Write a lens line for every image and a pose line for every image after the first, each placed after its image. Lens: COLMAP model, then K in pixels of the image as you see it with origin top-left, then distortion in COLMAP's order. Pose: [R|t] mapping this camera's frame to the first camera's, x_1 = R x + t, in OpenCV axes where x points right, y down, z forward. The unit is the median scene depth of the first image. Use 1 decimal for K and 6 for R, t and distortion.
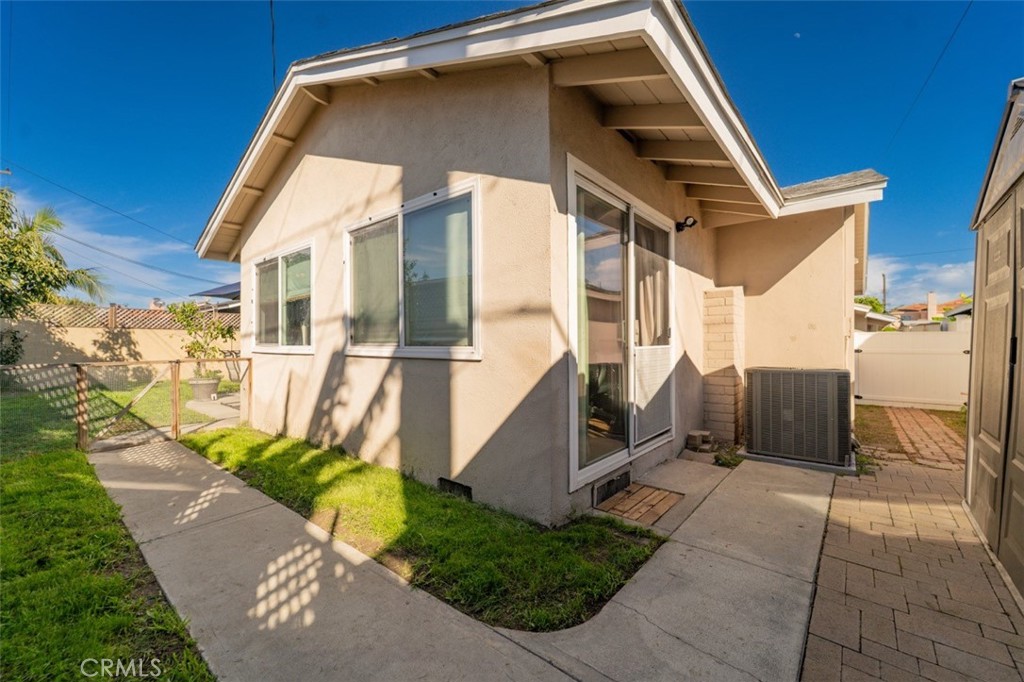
lens RADIAL K [[404.2, 0, 505.5], [0, 404.2, 337.7], [0, 0, 1]] dist [-0.000155, -0.000474]
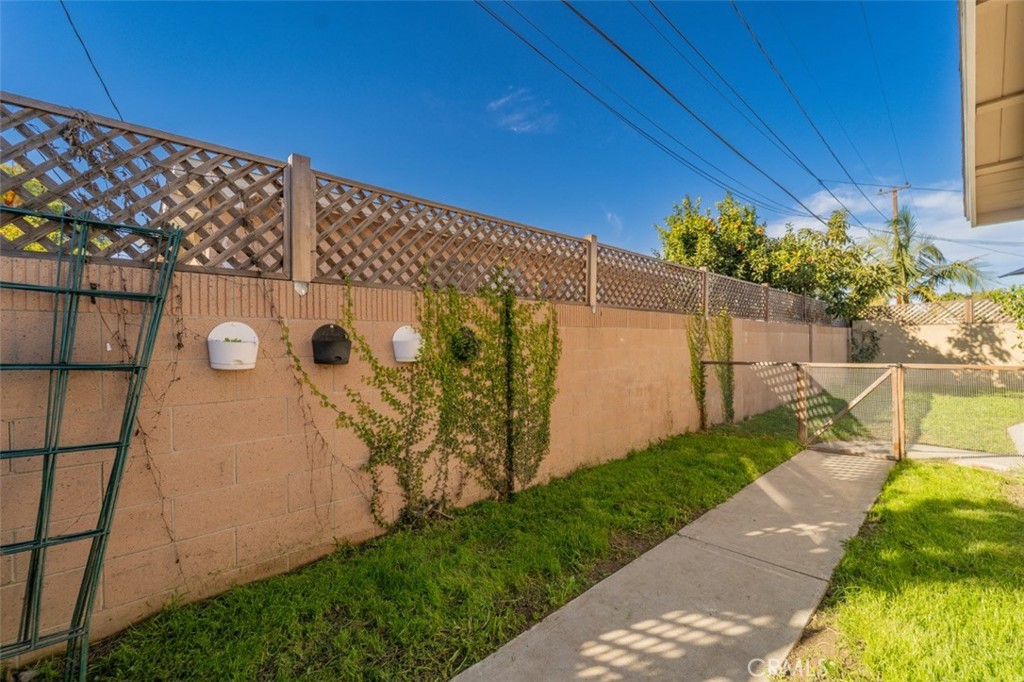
lens RADIAL K [[404.2, 0, 505.5], [0, 404.2, 337.7], [0, 0, 1]] dist [-0.000155, -0.000474]
pose [[-0.136454, -0.015607, -0.990523, 0.147394], [0.025166, 0.999499, -0.019215, -0.003668], [0.990327, -0.027549, -0.135993, 0.436408]]
